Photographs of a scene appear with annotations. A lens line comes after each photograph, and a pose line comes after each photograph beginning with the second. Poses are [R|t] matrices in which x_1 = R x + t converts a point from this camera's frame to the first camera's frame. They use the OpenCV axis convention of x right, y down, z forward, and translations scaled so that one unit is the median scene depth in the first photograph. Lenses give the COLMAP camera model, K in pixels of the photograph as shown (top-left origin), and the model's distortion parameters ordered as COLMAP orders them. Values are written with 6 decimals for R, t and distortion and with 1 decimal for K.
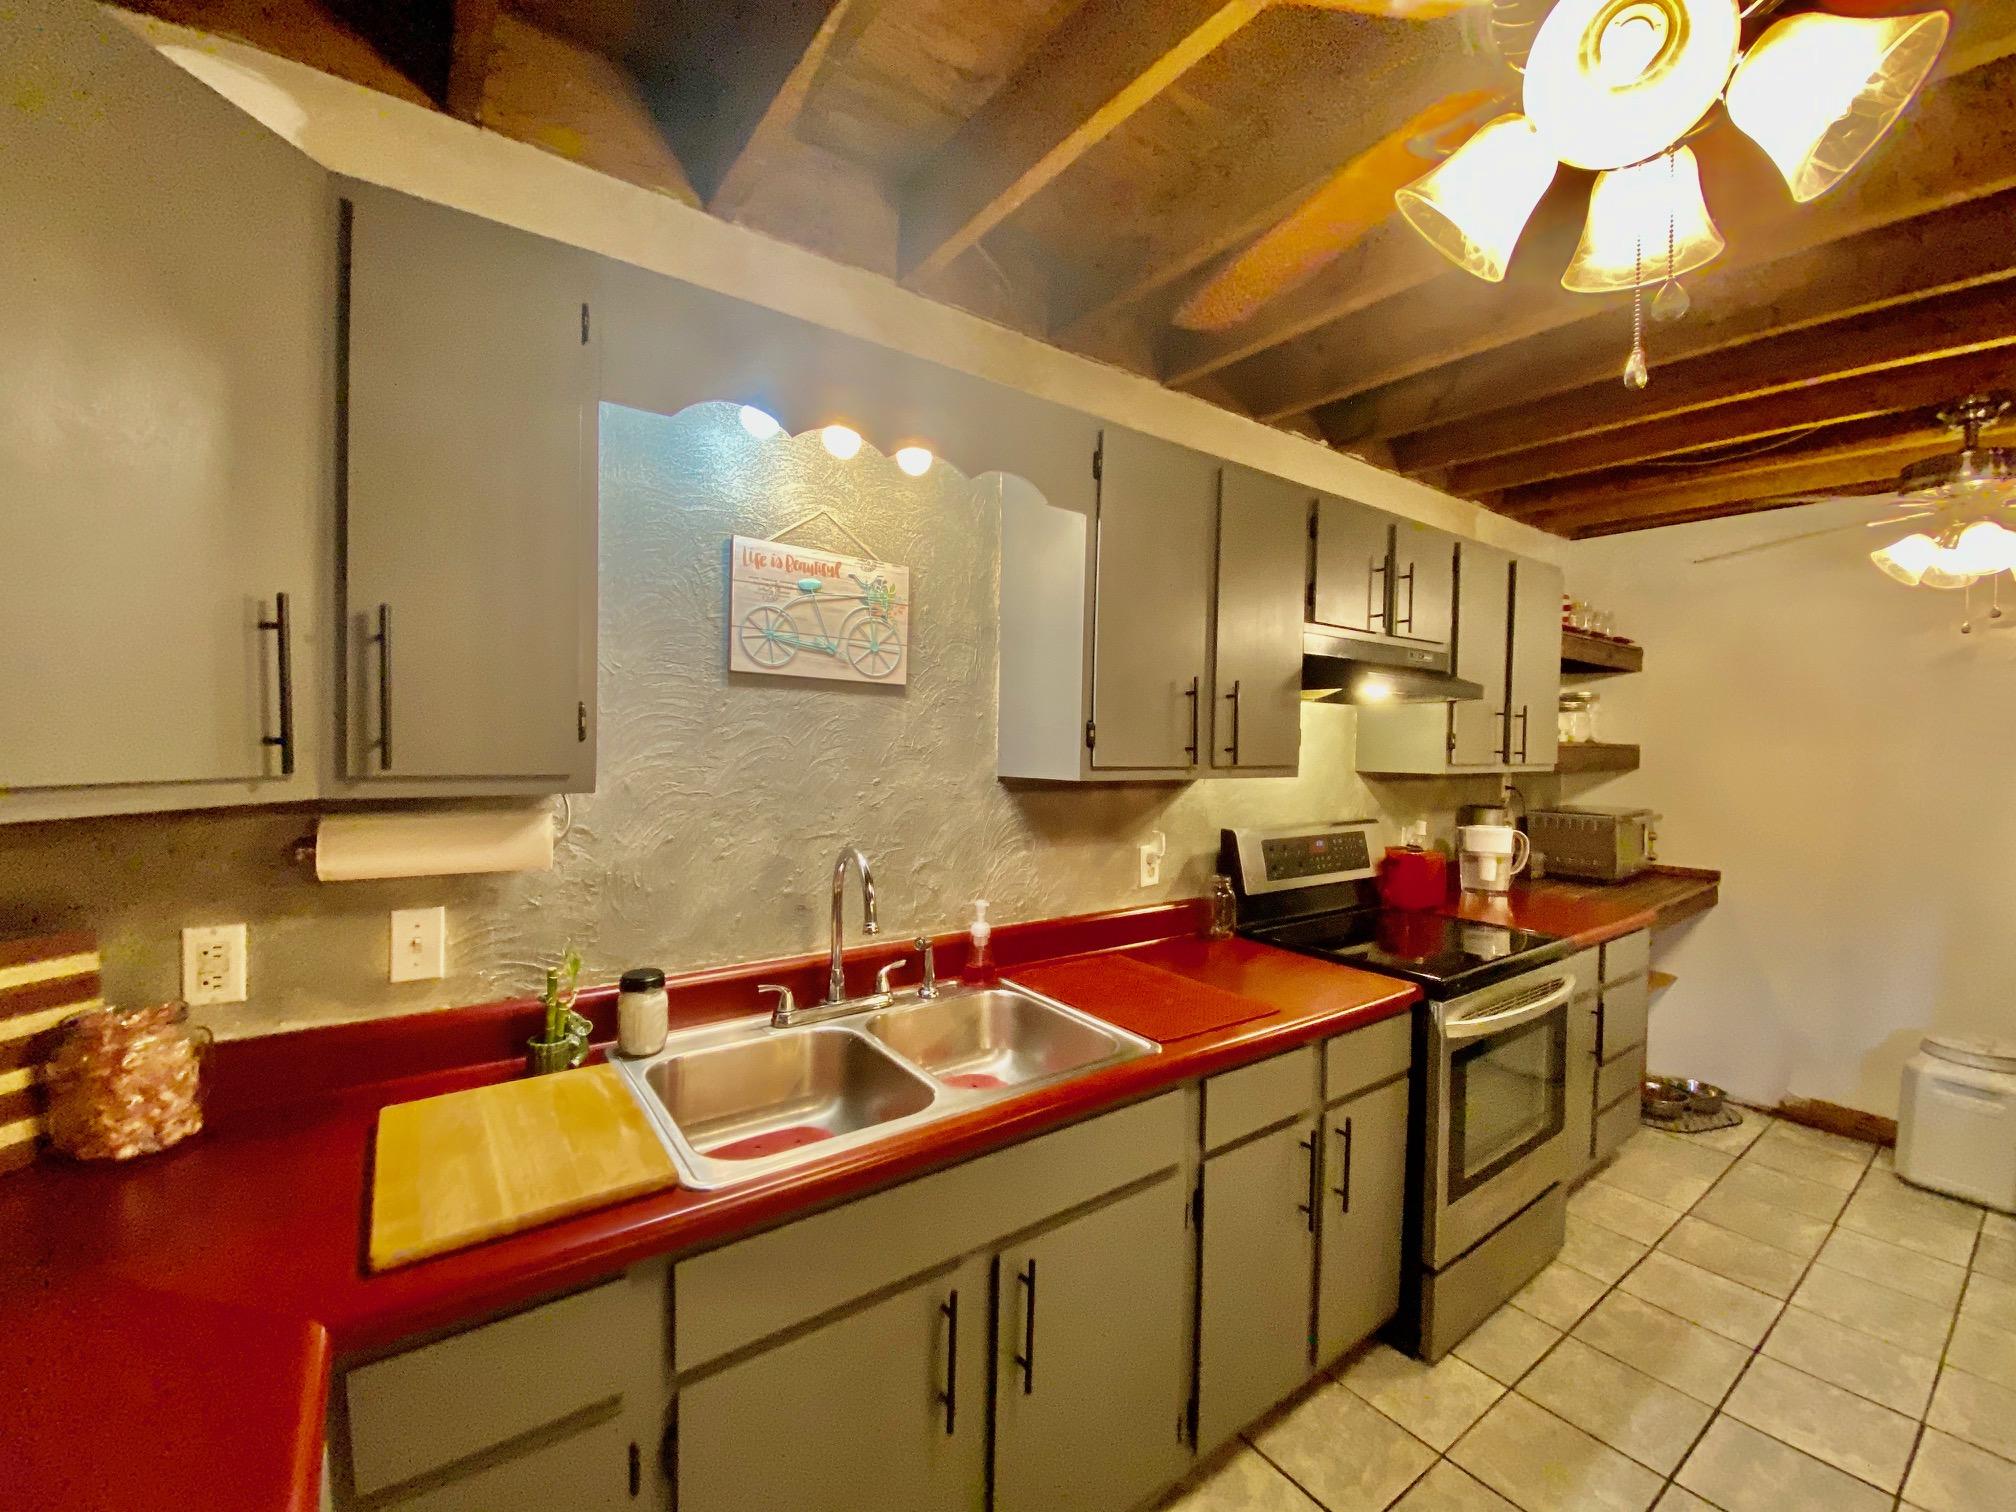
lens RADIAL K [[814.7, 0, 1008.0], [0, 814.7, 756.0], [0, 0, 1]] dist [-0.019053, -0.004667]
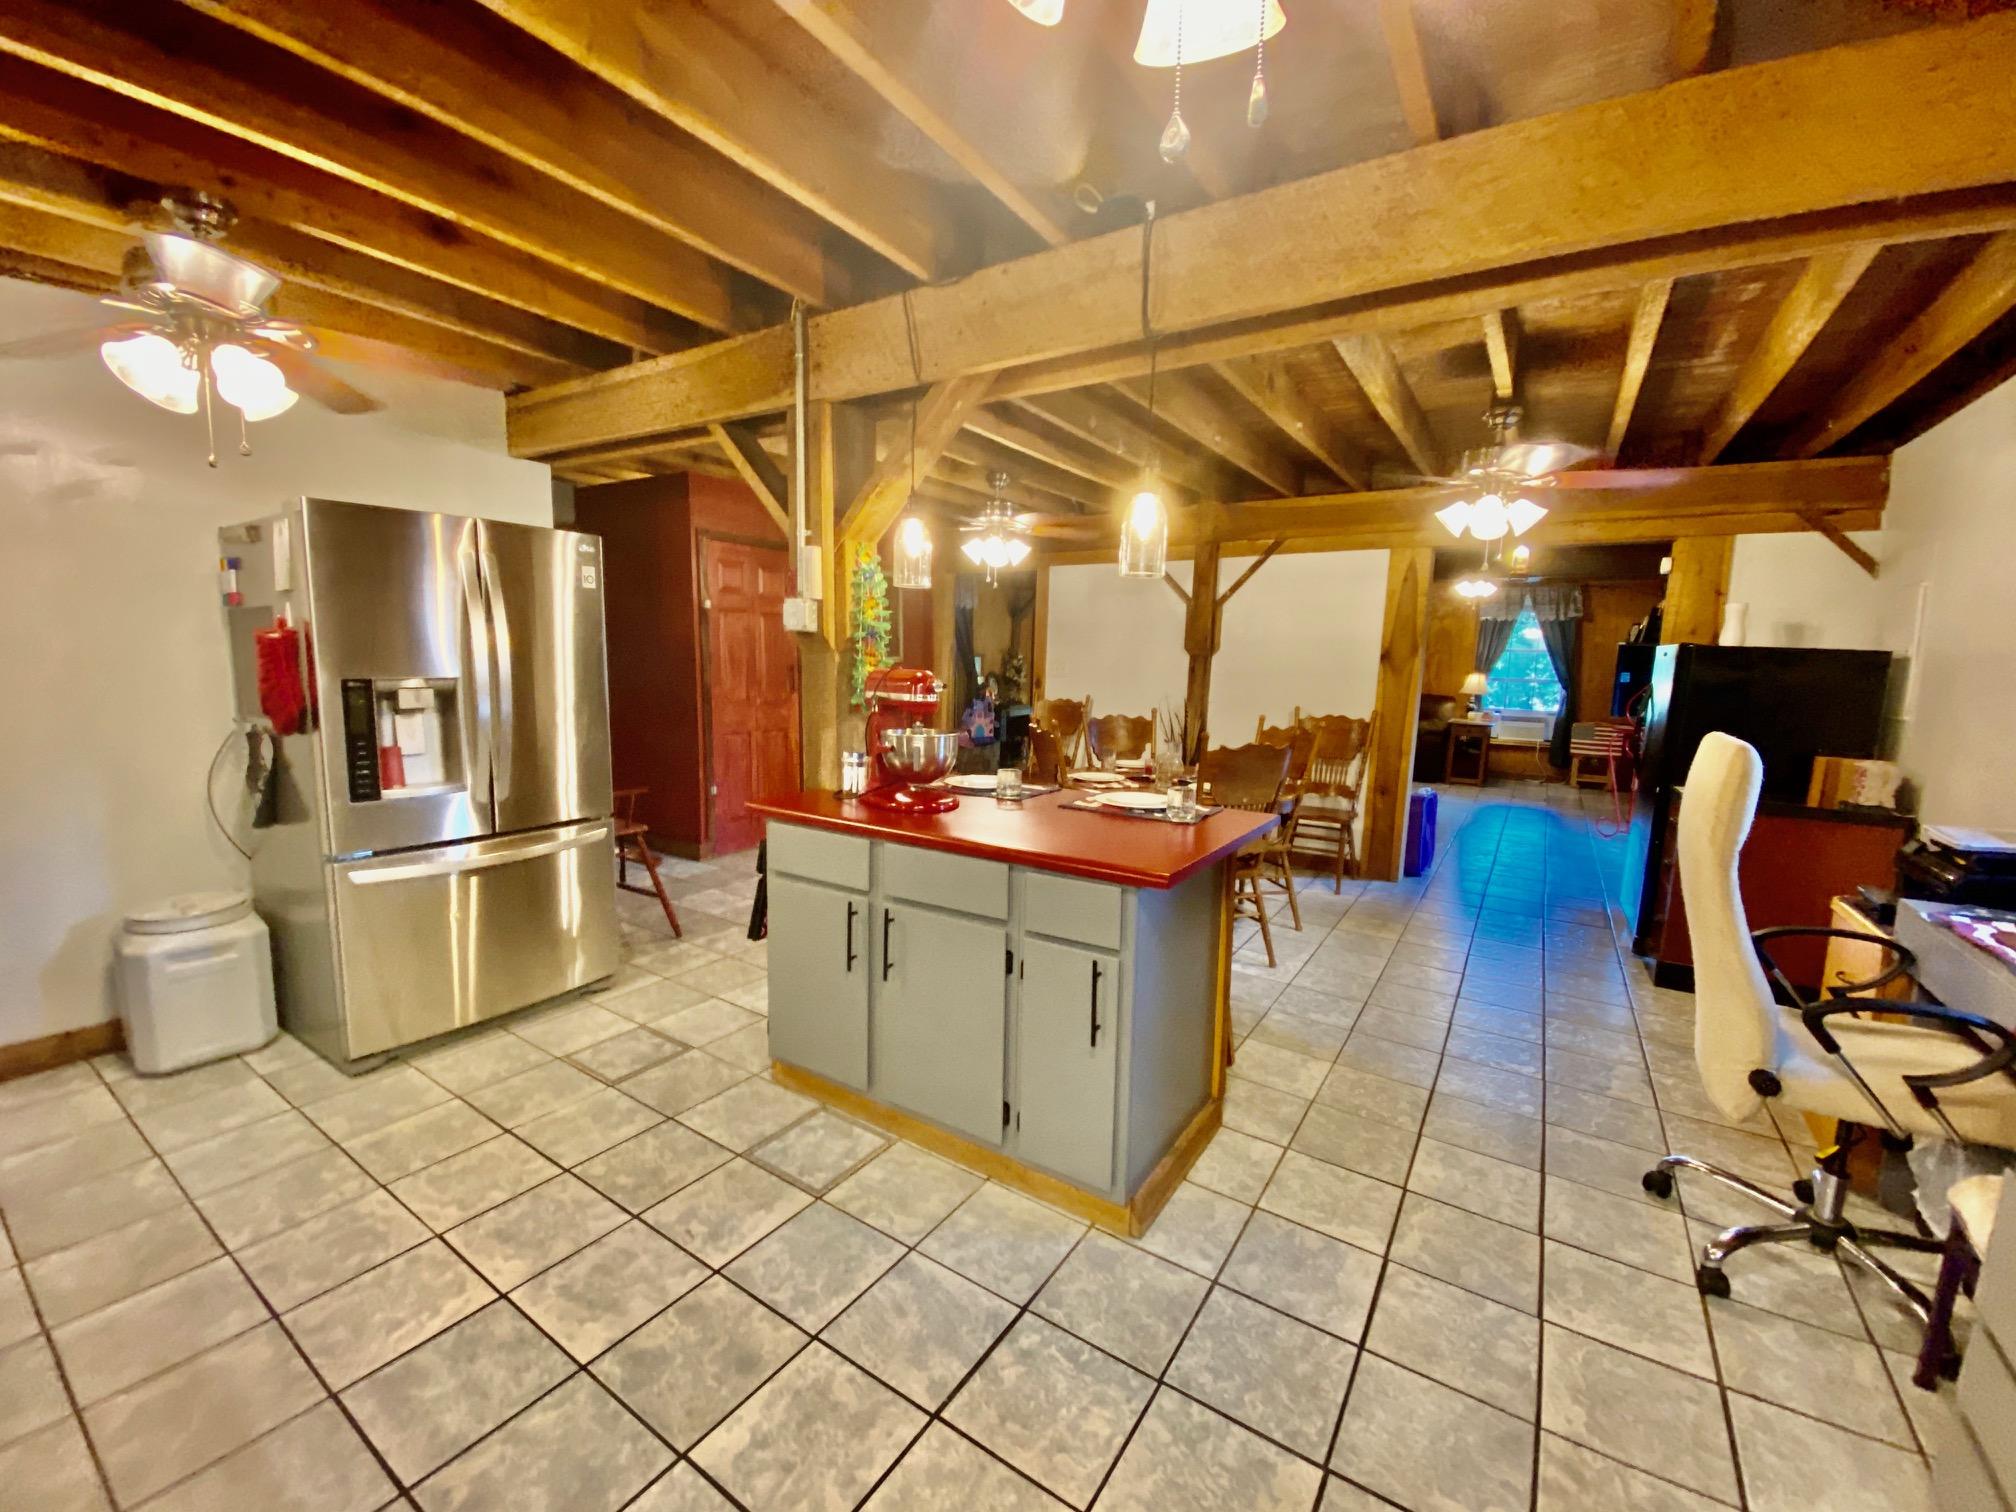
lens RADIAL K [[814.7, 0, 1008.0], [0, 814.7, 756.0], [0, 0, 1]] dist [-0.019053, -0.004667]
pose [[-0.354217, -0.139357, 0.924722, -0.011022], [-0.011586, 0.989412, 0.144668, 0.042828], [-0.935092, 0.040530, -0.352081, 0.555228]]
